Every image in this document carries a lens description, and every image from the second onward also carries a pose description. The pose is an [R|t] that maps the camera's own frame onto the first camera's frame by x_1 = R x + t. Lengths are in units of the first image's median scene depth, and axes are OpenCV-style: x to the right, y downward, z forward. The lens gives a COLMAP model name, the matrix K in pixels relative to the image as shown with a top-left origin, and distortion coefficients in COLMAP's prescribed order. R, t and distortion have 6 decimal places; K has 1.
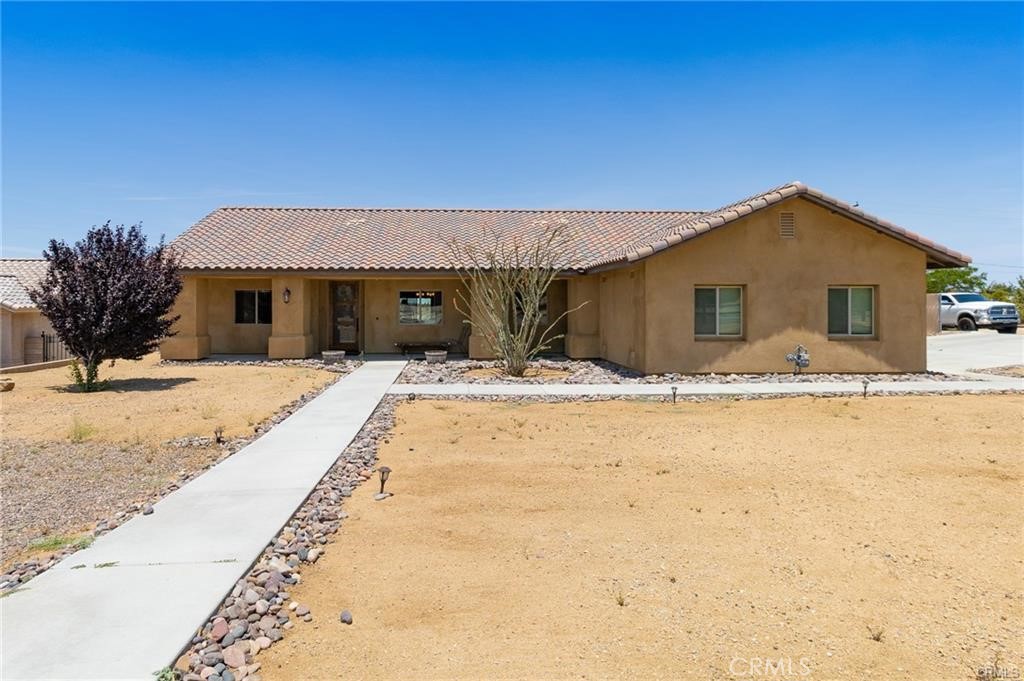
lens RADIAL K [[539.2, 0, 496.8], [0, 539.2, 281.9], [0, 0, 1]] dist [-0.000349, -0.000027]
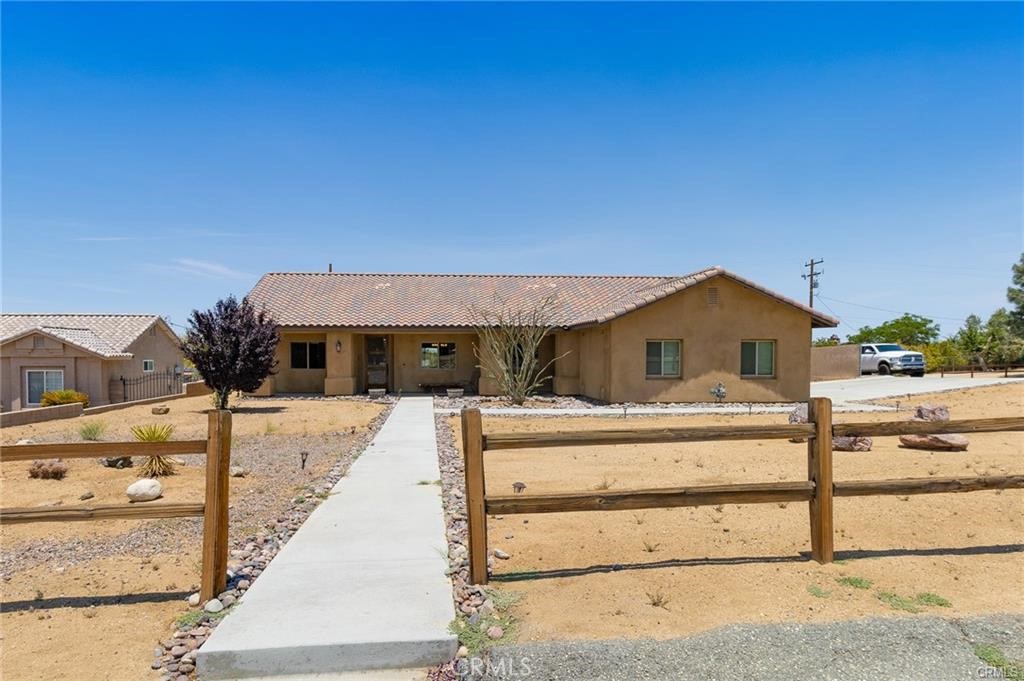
lens RADIAL K [[545.6, 0, 512.0], [0, 545.6, 340.5], [0, 0, 1]] dist [0.000857, 0.000104]
pose [[0.998588, 0.001529, 0.053102, -0.048000], [-0.002492, 0.999833, 0.018087, -0.014275], [-0.053065, -0.018194, 0.998425, -0.344449]]
